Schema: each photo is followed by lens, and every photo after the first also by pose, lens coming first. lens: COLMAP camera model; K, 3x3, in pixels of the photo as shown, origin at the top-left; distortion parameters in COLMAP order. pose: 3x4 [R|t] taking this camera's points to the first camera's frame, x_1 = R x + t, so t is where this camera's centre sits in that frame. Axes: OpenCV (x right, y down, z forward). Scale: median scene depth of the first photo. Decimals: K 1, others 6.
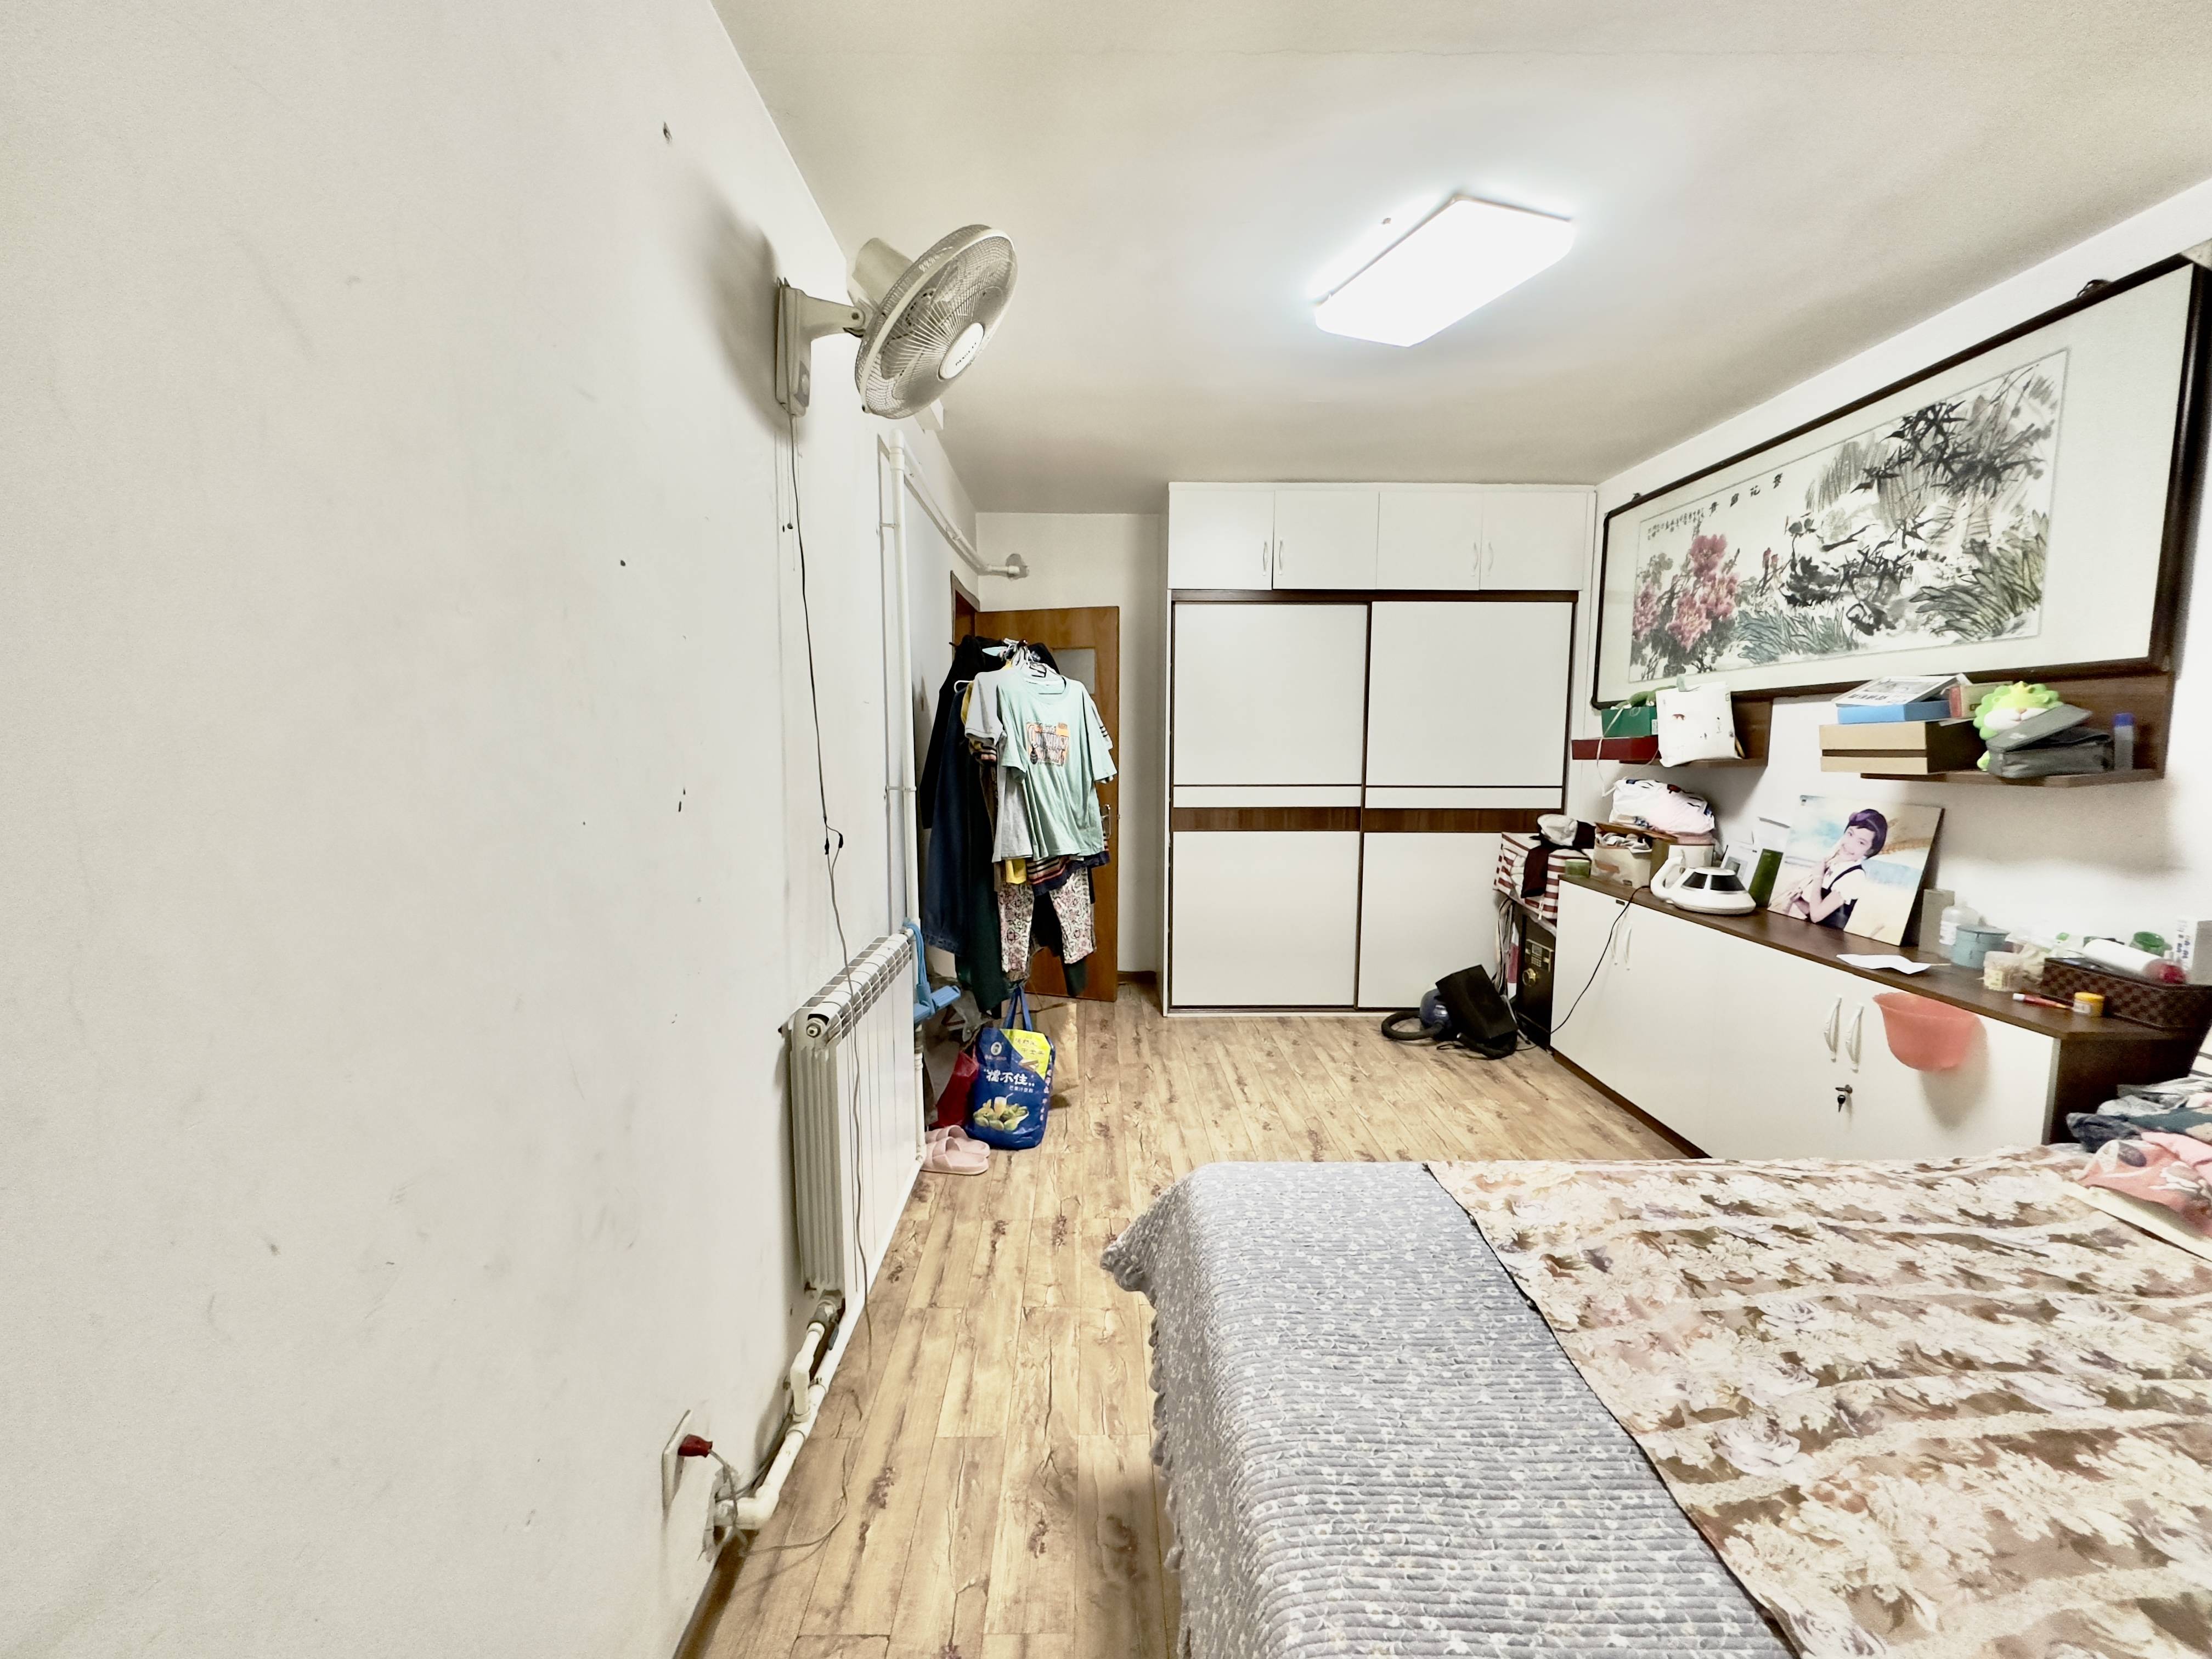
lens RADIAL K [[884.0, 0, 1107.2], [0, 884.0, 827.4], [0, 0, 1]] dist [-0.001685, 0.000164]
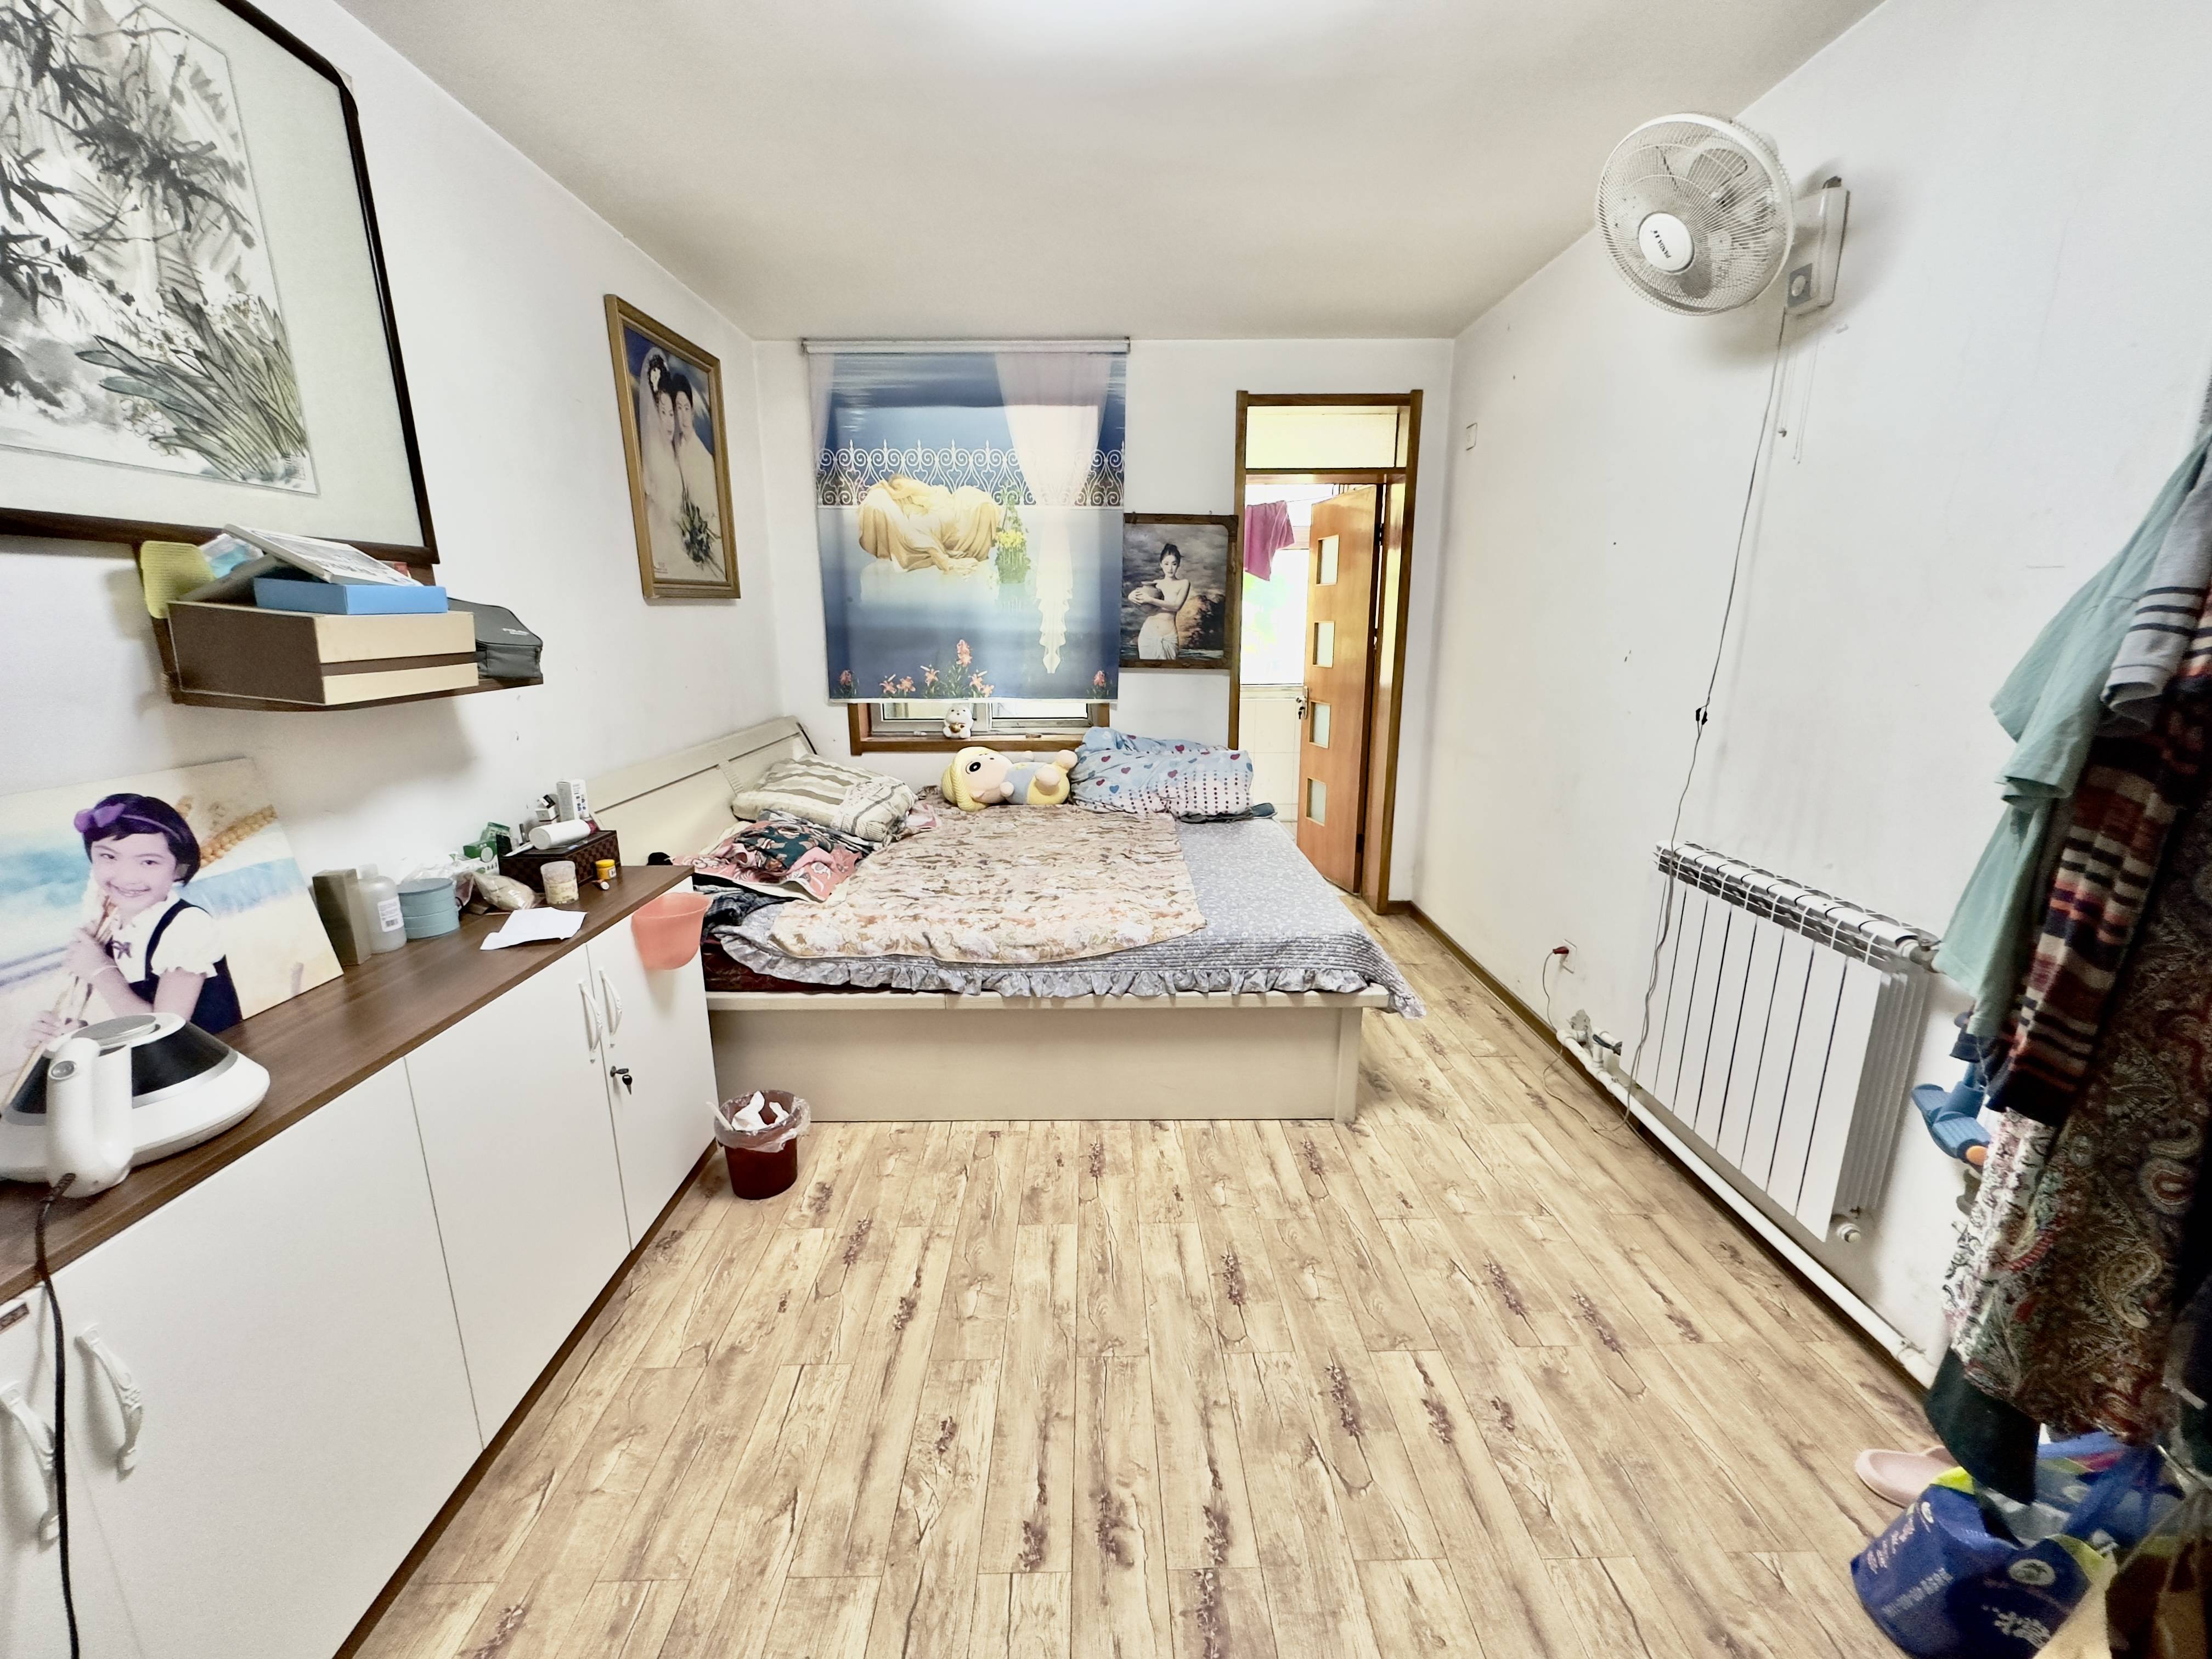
lens RADIAL K [[884.0, 0, 1107.2], [0, 884.0, 827.4], [0, 0, 1]] dist [-0.001685, 0.000164]
pose [[-0.999981, 0.006188, -0.000248, 0.368873], [0.005761, 0.944229, 0.329240, -0.179214], [0.002271, 0.329232, -0.944246, 1.649768]]
